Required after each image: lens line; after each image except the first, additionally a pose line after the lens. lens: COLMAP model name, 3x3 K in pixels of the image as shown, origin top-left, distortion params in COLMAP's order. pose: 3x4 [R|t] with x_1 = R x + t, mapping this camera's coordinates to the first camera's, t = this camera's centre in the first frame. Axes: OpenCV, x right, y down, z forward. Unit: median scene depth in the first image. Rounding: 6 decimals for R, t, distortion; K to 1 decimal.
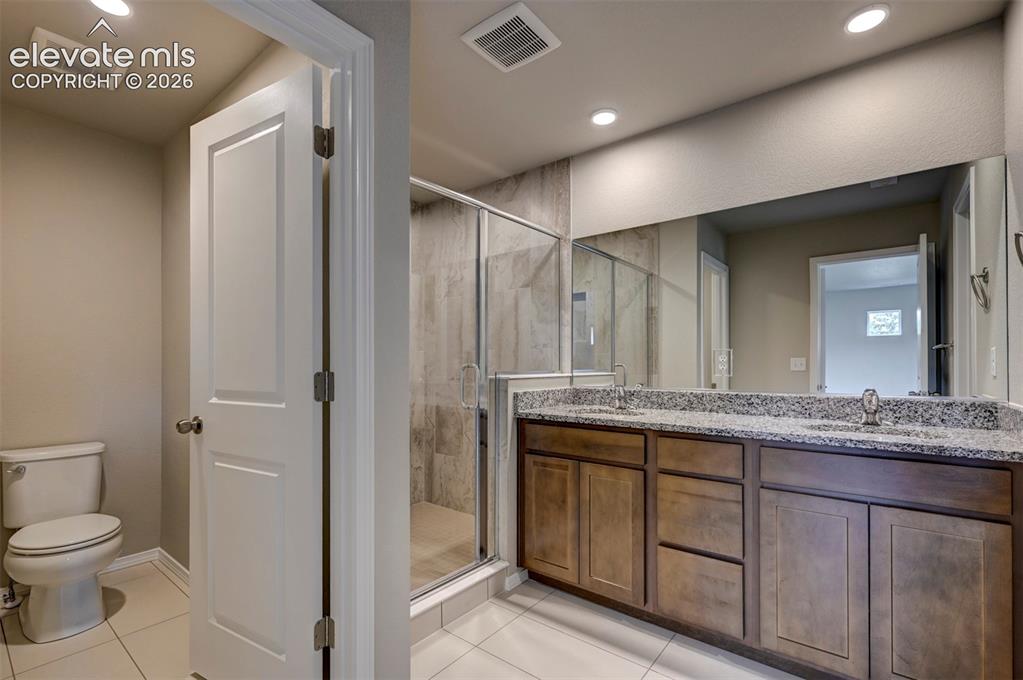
lens RADIAL K [[454.4, 0, 515.1], [0, 454.4, 338.5], [0, 0, 1]] dist [-0.002950, 0.000245]
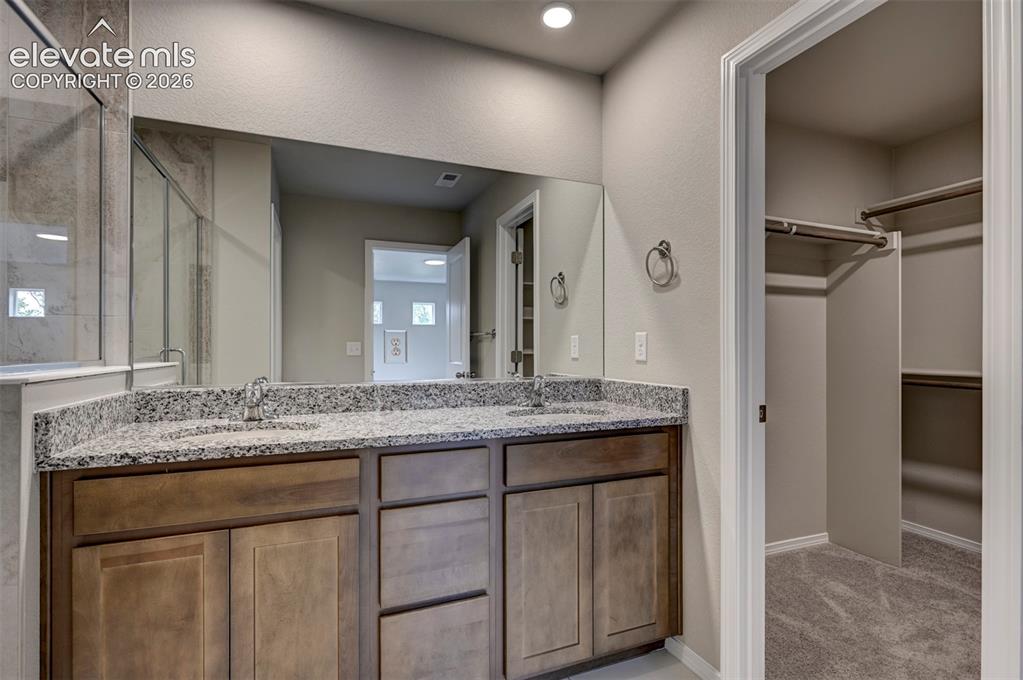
lens RADIAL K [[484.3, 0, 511.5], [0, 484.3, 340.0], [0, 0, 1]] dist [-0.002595, -0.001360]
pose [[0.500641, 0.017148, 0.865485, -0.184322], [-0.049523, 0.998734, 0.008858, 0.025530], [-0.864237, -0.047296, 0.500856, 0.425056]]
